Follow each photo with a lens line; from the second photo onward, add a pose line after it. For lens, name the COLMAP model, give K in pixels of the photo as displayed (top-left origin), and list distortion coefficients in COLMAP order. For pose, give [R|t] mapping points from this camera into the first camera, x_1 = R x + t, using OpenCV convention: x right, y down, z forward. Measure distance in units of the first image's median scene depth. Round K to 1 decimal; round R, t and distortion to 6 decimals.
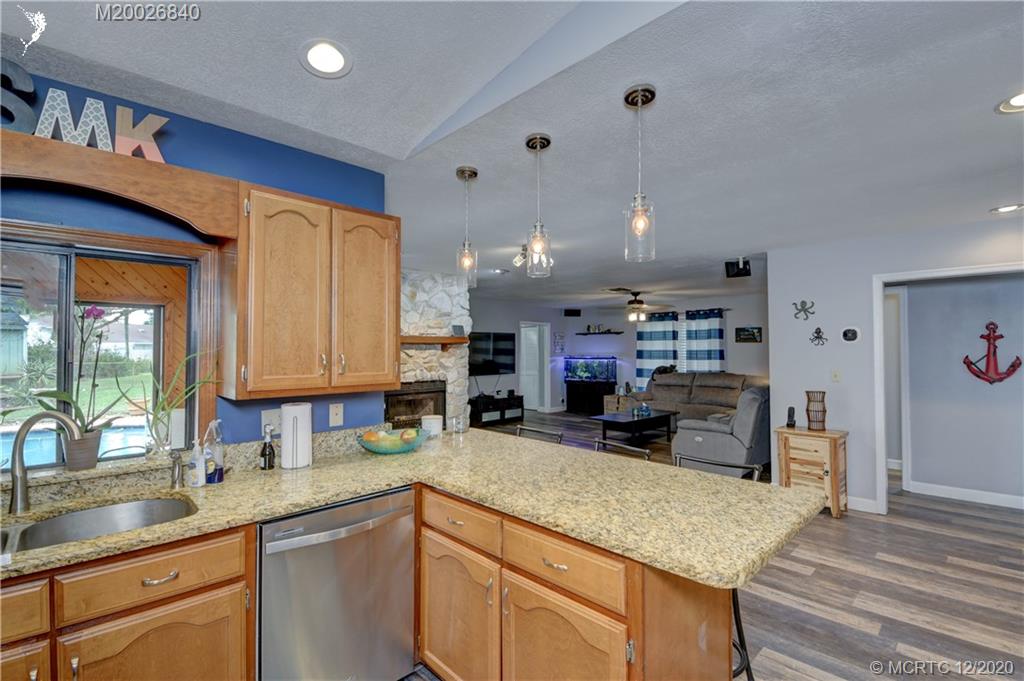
lens RADIAL K [[477.1, 0, 510.8], [0, 477.1, 337.5], [0, 0, 1]] dist [0.018338, -0.019736]
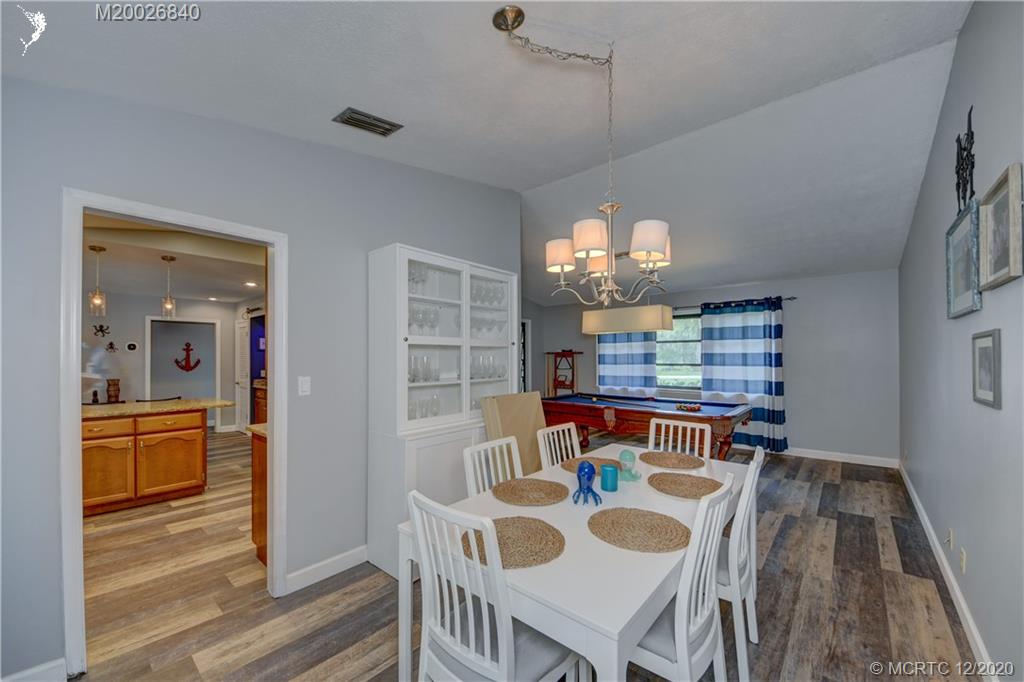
lens RADIAL K [[399.1, 0, 503.6], [0, 399.1, 351.3], [0, 0, 1]] dist [-0.014781, -0.002003]
pose [[-0.051994, 0.016393, 0.998513, -1.158916], [-0.021284, 0.999620, -0.017520, 0.010549], [-0.998421, -0.022164, -0.051625, -0.437587]]
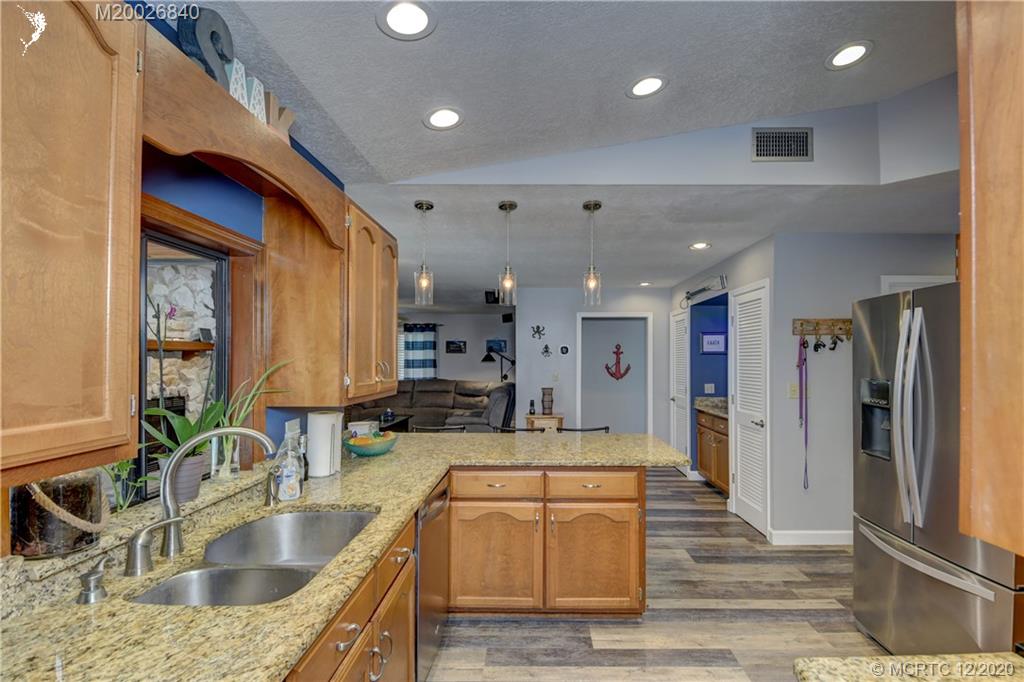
lens RADIAL K [[477.1, 0, 561.6], [0, 477.1, 358.5], [0, 0, 1]] dist [0.018338, -0.019736]
pose [[0.674856, 0.005473, 0.737929, -0.574682], [-0.022997, 0.999643, 0.013617, 0.001815], [-0.737591, -0.026160, 0.674741, -0.021757]]
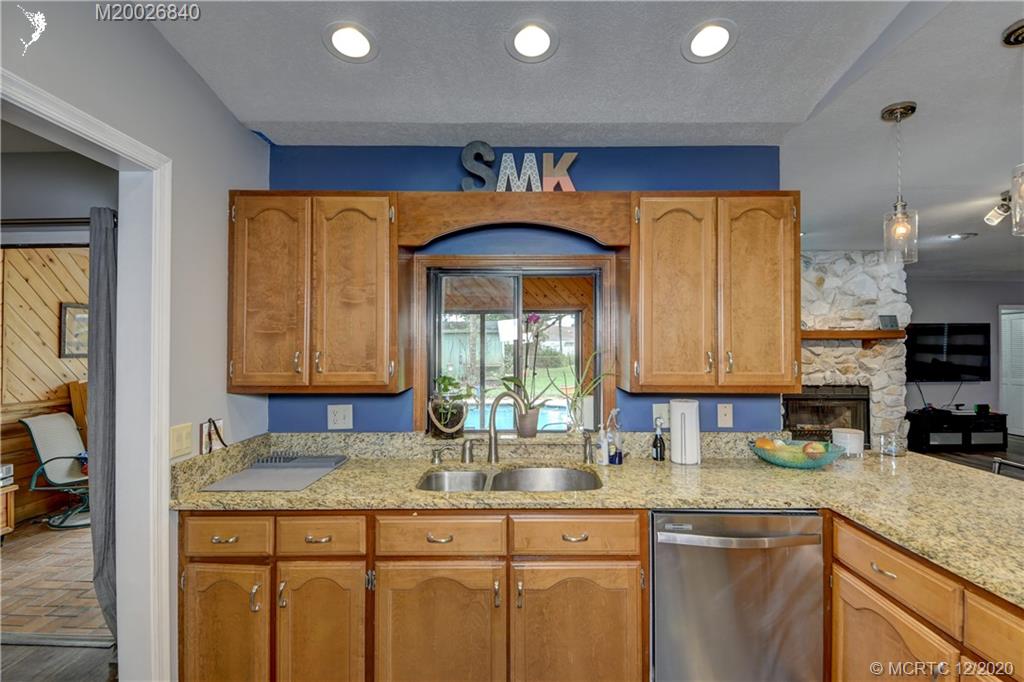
lens RADIAL K [[477.1, 0, 510.4], [0, 477.1, 341.5], [0, 0, 1]] dist [0.018338, -0.019736]
pose [[0.710565, -0.006940, -0.703598, 0.000443], [0.017637, 0.999813, 0.007950, 0.000004], [0.703411, -0.018058, 0.710554, 0.030528]]
